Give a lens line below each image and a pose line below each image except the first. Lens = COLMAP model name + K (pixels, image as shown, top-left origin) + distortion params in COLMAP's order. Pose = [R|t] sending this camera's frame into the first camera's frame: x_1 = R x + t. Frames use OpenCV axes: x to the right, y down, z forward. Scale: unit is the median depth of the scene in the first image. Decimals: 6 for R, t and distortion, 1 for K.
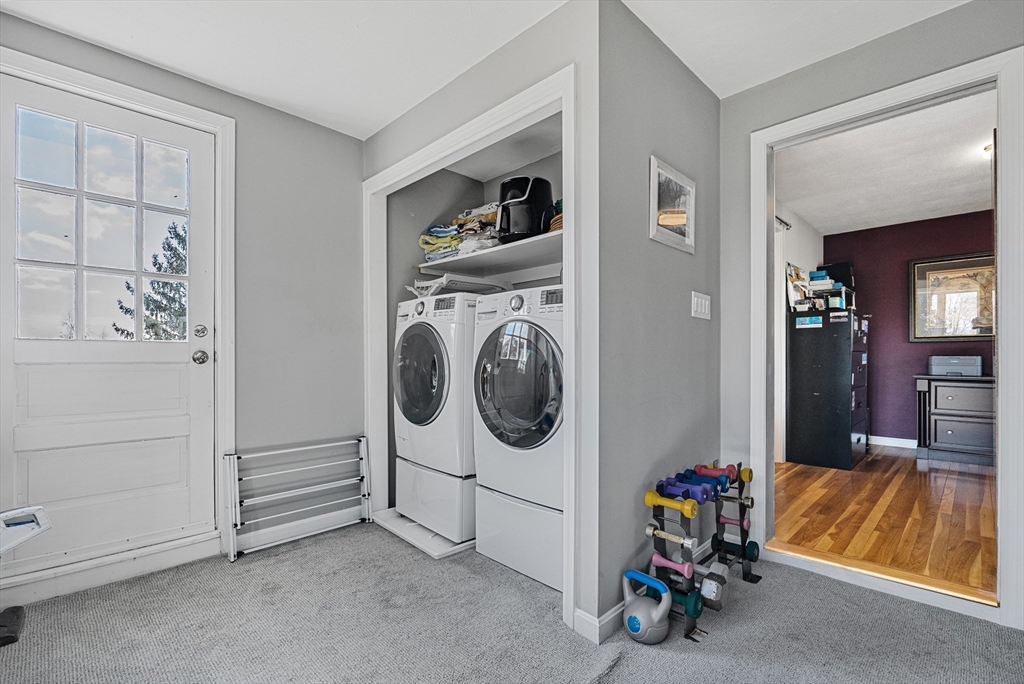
lens RADIAL K [[456.6, 0, 511.0], [0, 456.6, 347.6], [0, 0, 1]] dist [0.000063, 0.001653]
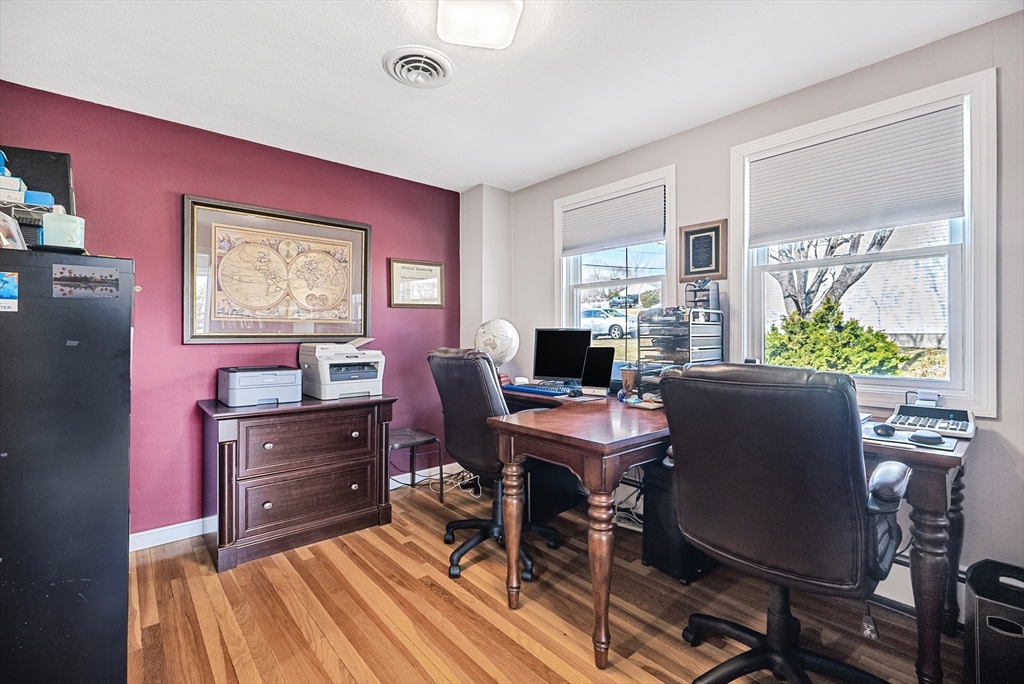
lens RADIAL K [[456.6, 0, 511.2], [0, 456.6, 342.3], [0, 0, 1]] dist [0.000063, 0.001653]
pose [[0.079317, -0.012951, 0.996765, 0.431962], [0.004180, 0.999911, 0.012659, -0.029119], [-0.996841, 0.003162, 0.079364, 0.683951]]
